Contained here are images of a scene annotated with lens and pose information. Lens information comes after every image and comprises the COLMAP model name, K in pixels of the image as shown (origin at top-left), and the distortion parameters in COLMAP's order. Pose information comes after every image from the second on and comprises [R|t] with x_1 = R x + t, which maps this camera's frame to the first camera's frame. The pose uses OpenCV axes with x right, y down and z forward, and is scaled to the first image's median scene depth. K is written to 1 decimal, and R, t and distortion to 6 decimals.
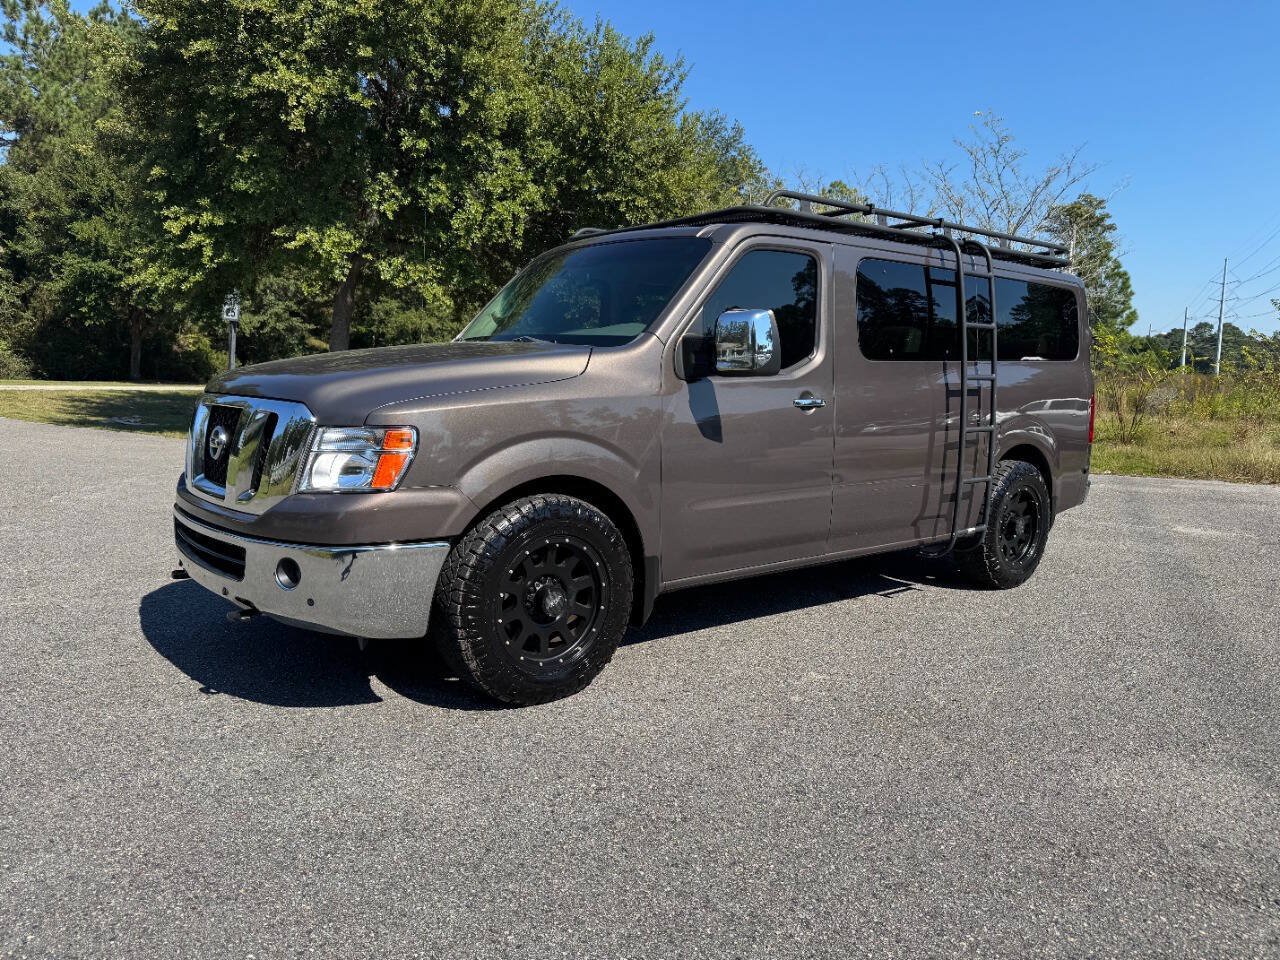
lens RADIAL K [[888.6, 0, 647.8], [0, 888.6, 477.4], [0, 0, 1]] dist [0.097841, -0.155841]
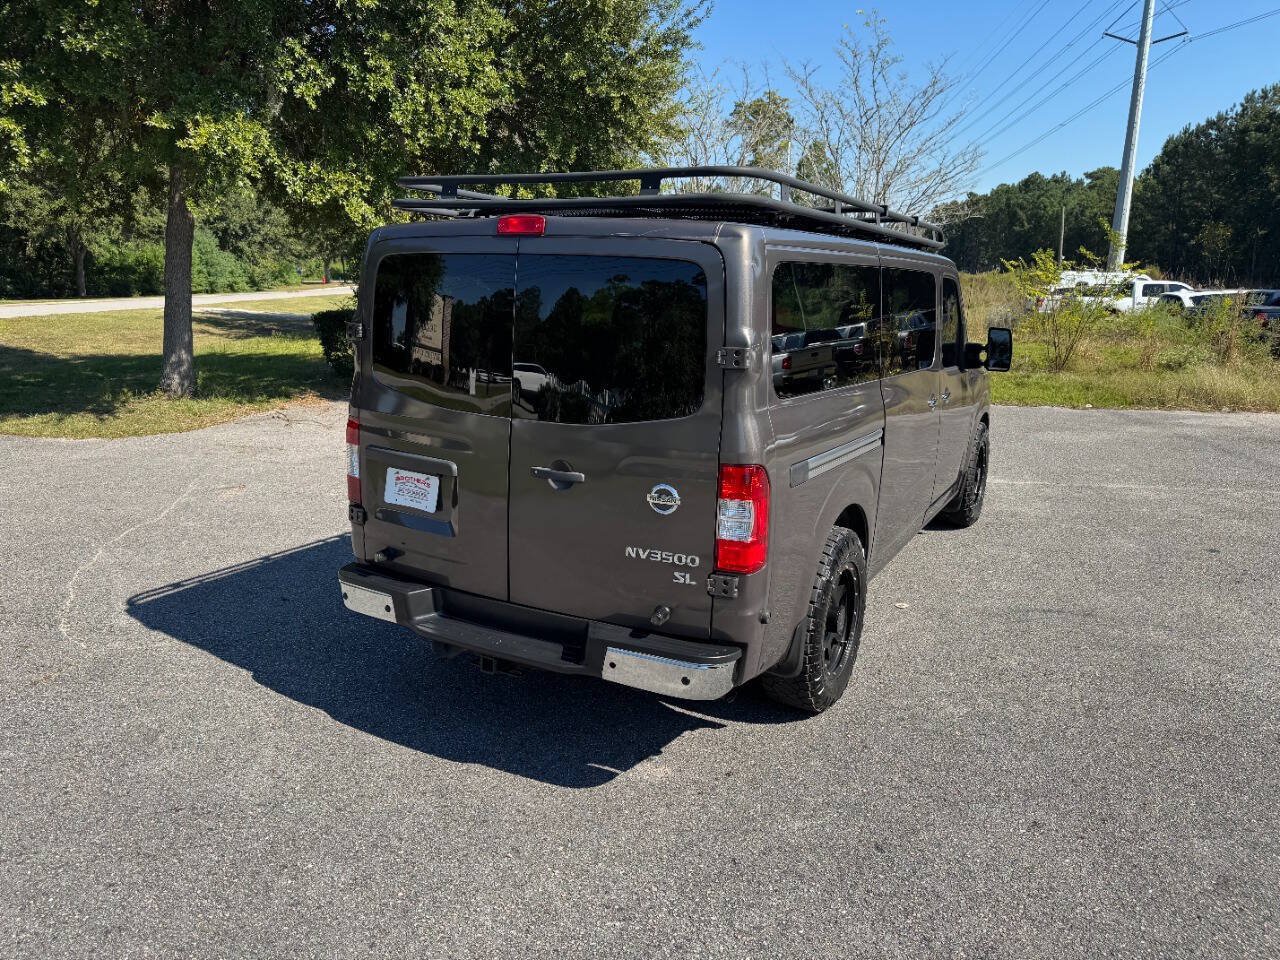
lens RADIAL K [[895.8, 0, 636.4], [0, 895.8, 488.5], [0, 0, 1]] dist [0.029279, -0.032411]
pose [[0.939492, -0.090998, 0.330265, -0.302040], [0.047798, 0.989464, 0.136659, -0.074797], [-0.339221, -0.112604, 0.933943, 0.214812]]
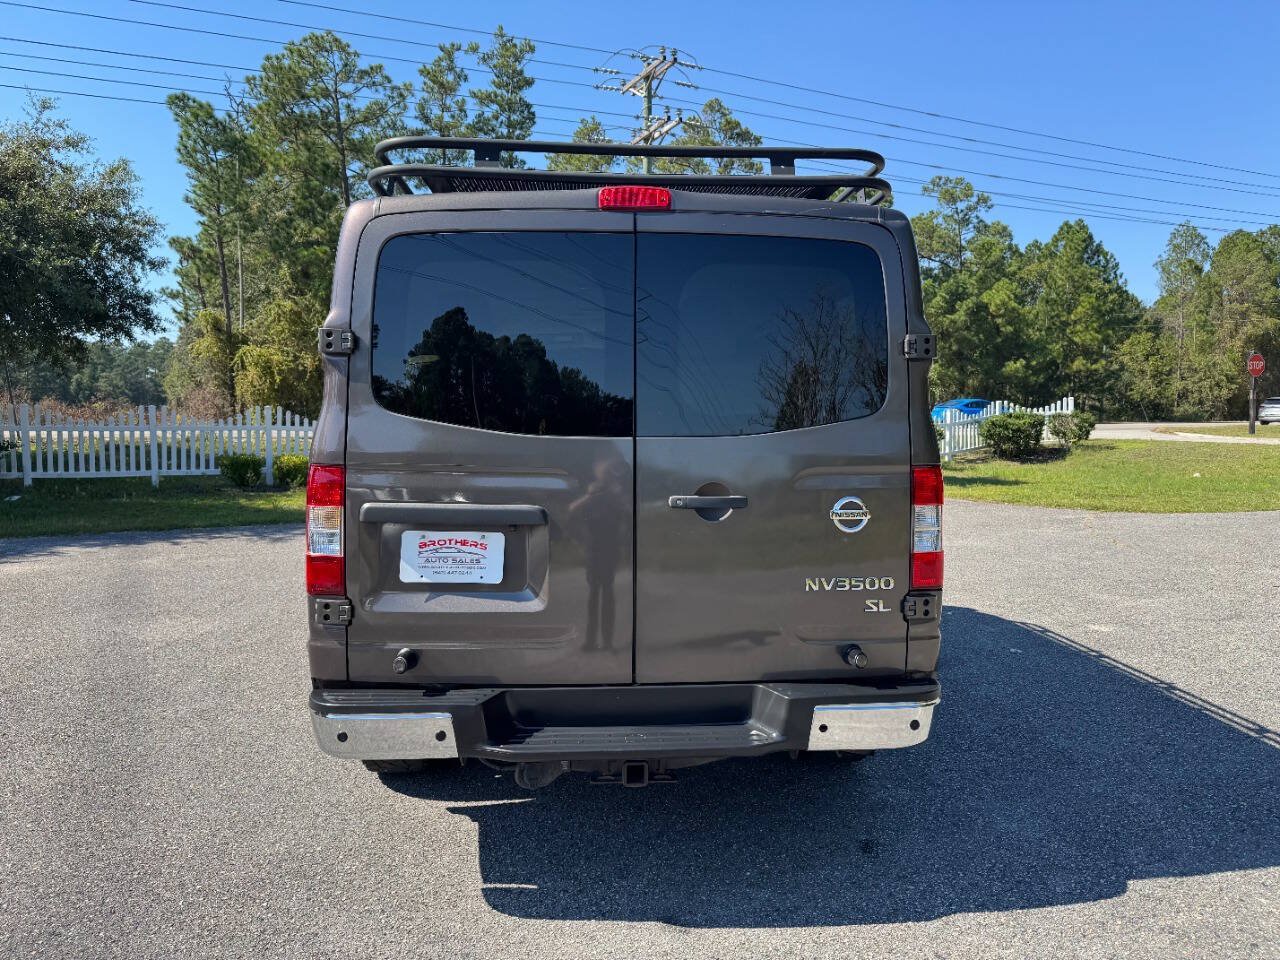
lens RADIAL K [[907.6, 0, 635.0], [0, 907.6, 485.7], [0, 0, 1]] dist [0.028752, -0.039582]
pose [[0.614295, -0.084129, 0.784579, -0.400670], [0.103966, 0.994261, 0.025211, -0.057003], [-0.782197, 0.066083, 0.619517, 0.336956]]
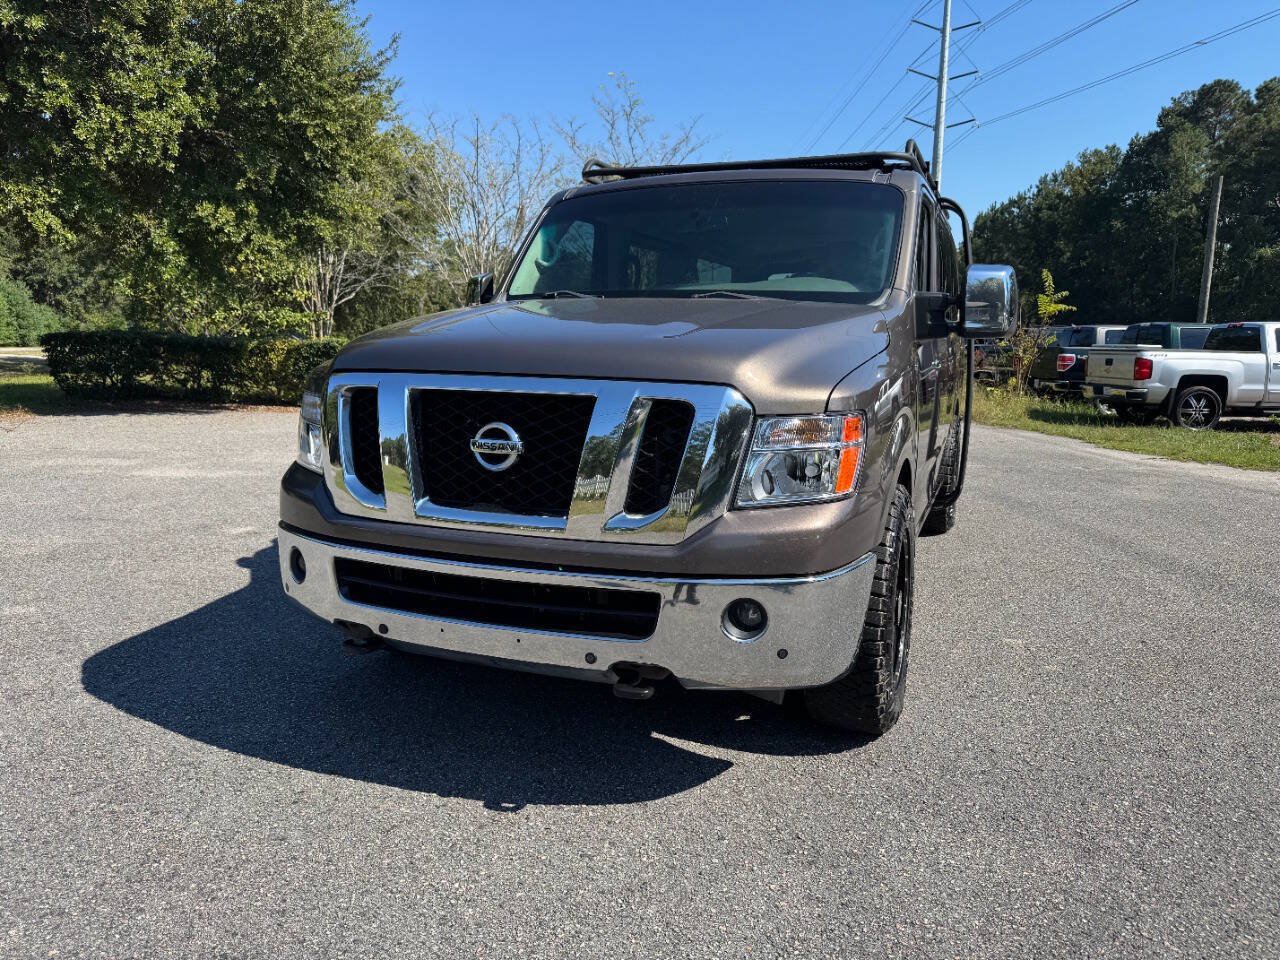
lens RADIAL K [[904.5, 0, 637.1], [0, 904.5, 478.8], [0, 0, 1]] dist [0.002639, -0.003170]
pose [[0.883603, -0.078726, 0.461571, -0.174873], [0.055286, 0.996410, 0.064111, -0.012725], [-0.464962, -0.031130, 0.884783, 0.086651]]
